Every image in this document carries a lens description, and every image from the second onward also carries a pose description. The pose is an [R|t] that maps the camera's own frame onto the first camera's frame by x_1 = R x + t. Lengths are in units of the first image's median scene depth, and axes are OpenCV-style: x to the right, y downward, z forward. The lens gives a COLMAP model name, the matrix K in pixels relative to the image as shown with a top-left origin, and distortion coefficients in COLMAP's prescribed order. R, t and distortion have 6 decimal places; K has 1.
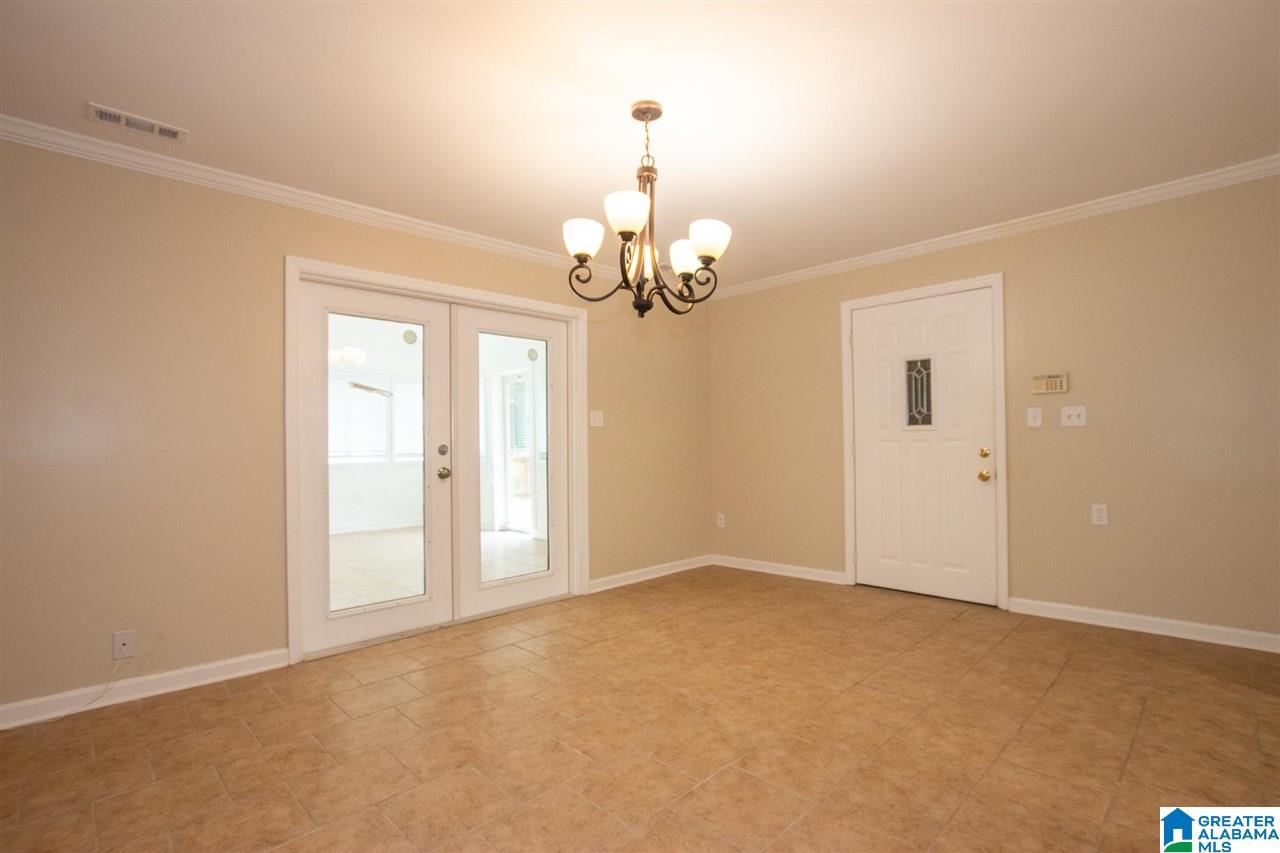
lens RADIAL K [[601.7, 0, 647.9], [0, 601.7, 429.4], [0, 0, 1]] dist [-0.027512, 0.000903]
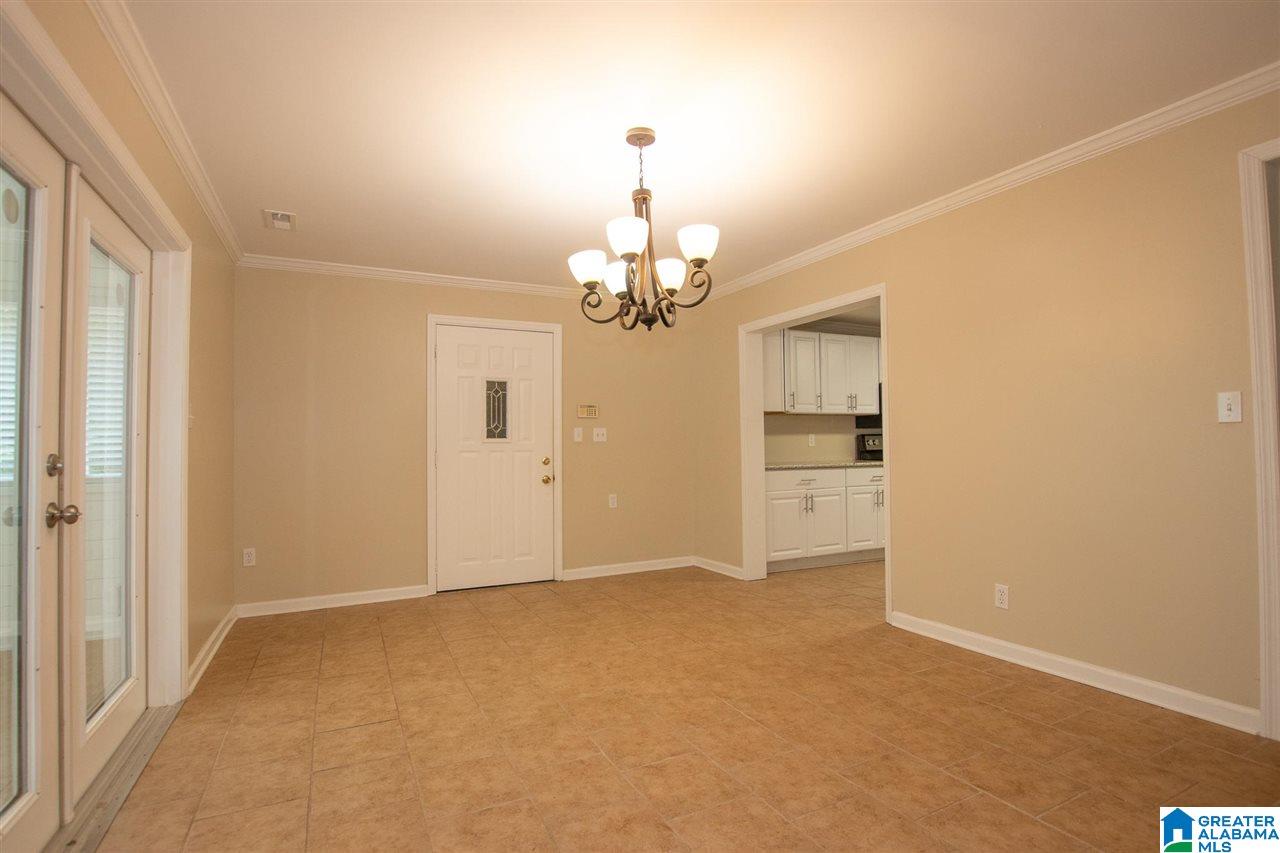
lens RADIAL K [[601.7, 0, 647.5], [0, 601.7, 431.0], [0, 0, 1]] dist [-0.027512, 0.000903]
pose [[0.310760, 0.036622, 0.949783, -0.696783], [-0.012993, 0.999328, -0.034281, 0.018892], [-0.950400, -0.001687, 0.311027, 0.463290]]
